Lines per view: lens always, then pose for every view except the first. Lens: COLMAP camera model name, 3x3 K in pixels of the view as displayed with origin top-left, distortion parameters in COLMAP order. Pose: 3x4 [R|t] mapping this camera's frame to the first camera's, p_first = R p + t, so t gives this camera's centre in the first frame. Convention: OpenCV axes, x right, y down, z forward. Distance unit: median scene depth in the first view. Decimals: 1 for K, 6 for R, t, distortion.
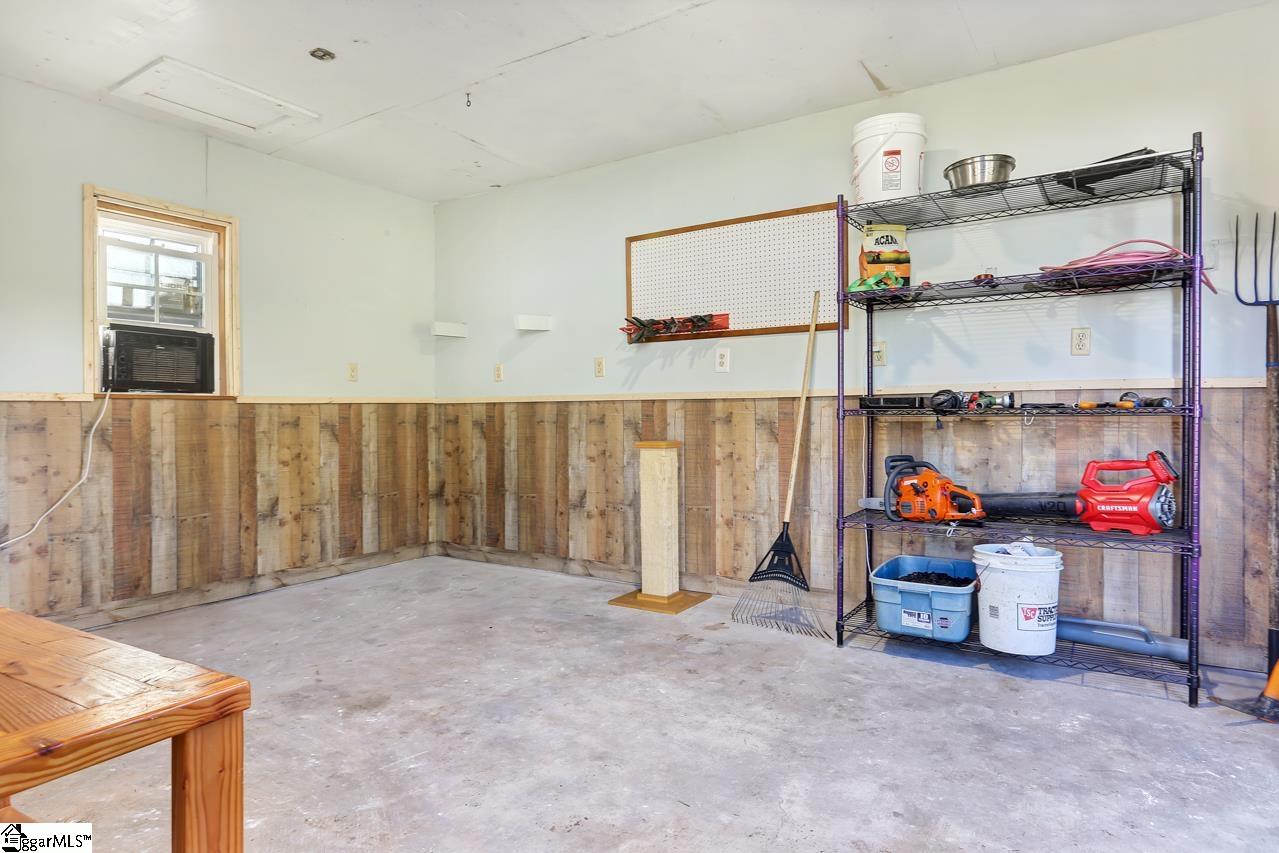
lens RADIAL K [[748.6, 0, 613.2], [0, 748.6, 413.4], [0, 0, 1]] dist [-0.018626, 0.006921]
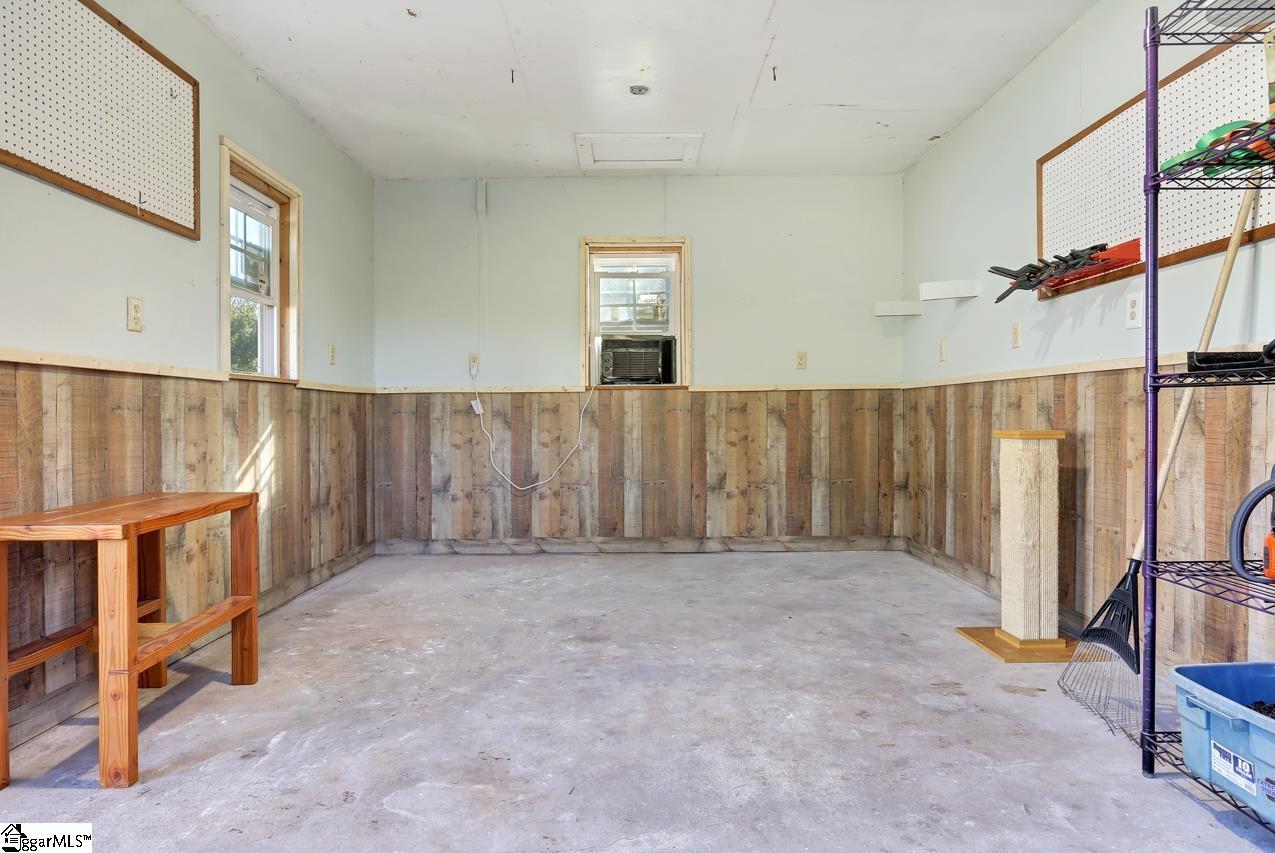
lens RADIAL K [[746.2, 0, 634.5], [0, 746.2, 422.6], [0, 0, 1]] dist [-0.018626, 0.006921]
pose [[0.541459, 0.011890, -0.840643, 0.491017], [0.001803, 0.999881, 0.015304, 0.019045], [0.840725, -0.009802, 0.541373, 0.290830]]
